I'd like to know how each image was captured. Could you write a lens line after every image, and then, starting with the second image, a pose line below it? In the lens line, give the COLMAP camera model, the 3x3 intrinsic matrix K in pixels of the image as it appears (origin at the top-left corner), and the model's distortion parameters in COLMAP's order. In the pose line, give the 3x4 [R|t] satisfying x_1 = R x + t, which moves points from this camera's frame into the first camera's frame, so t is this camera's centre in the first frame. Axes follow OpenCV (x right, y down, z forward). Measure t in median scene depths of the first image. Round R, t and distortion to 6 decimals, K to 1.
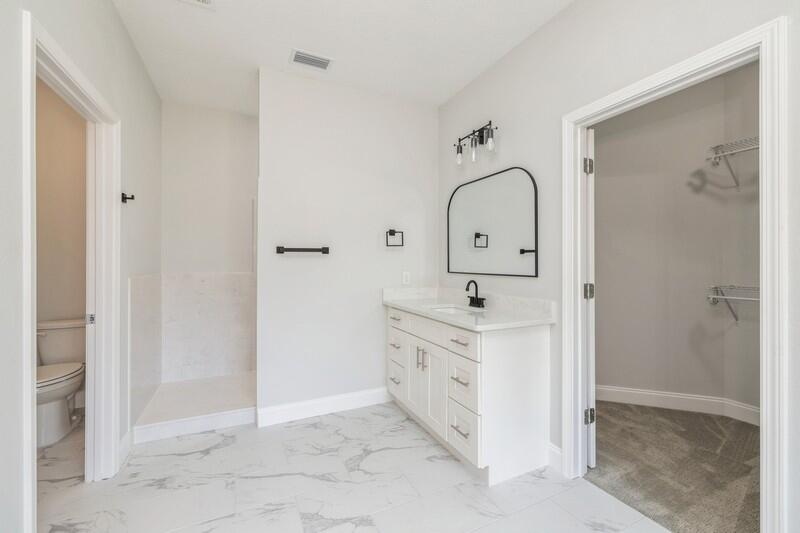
lens RADIAL K [[335.7, 0, 399.3], [0, 335.7, 264.0], [0, 0, 1]] dist [0.000561, -0.000575]
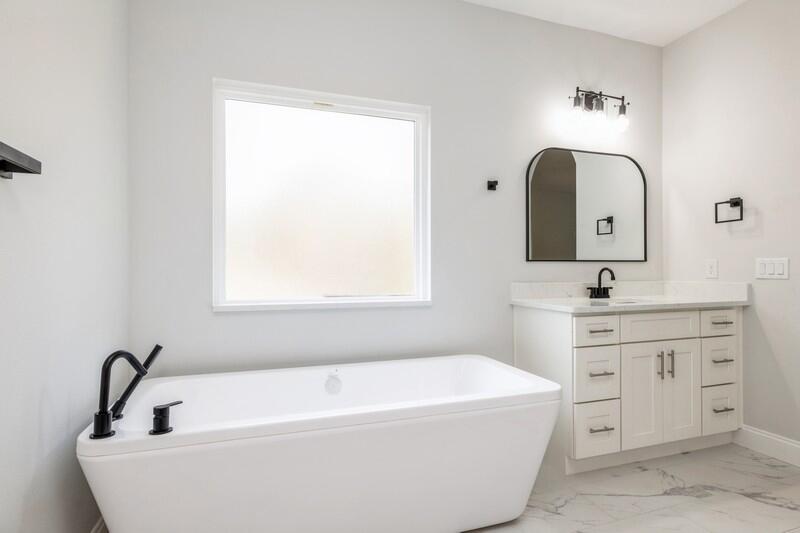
lens RADIAL K [[429.6, 0, 400.0], [0, 429.6, 266.5], [0, 0, 1]] dist [-0.000610, 0.002377]
pose [[0.105565, 0.005143, 0.994399, -1.042549], [0.004490, 0.999974, -0.005648, 0.056479], [-0.994402, 0.005062, 0.105540, 1.568218]]
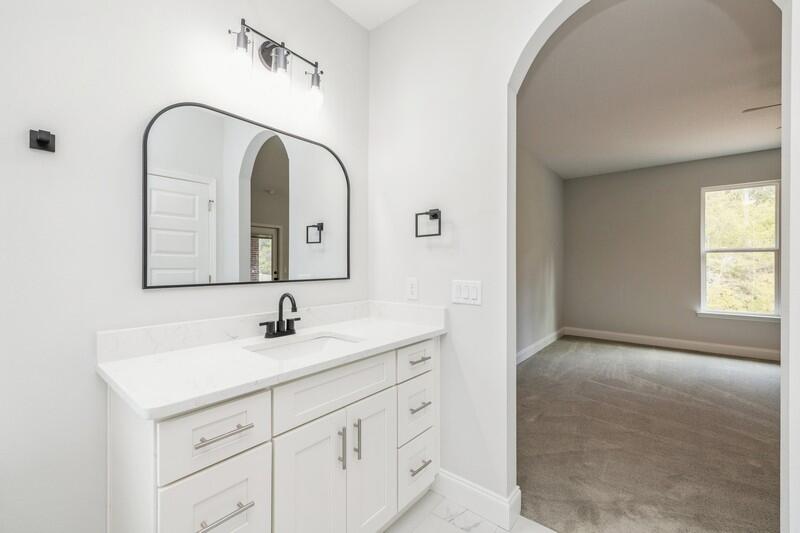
lens RADIAL K [[335.7, 0, 399.3], [0, 335.7, 264.0], [0, 0, 1]] dist [0.000561, -0.000575]
pose [[-0.428378, -0.003815, 0.903591, -0.464269], [0.000814, 0.999989, 0.004608, -0.006442], [-0.903599, 0.002710, -0.428371, 1.196872]]
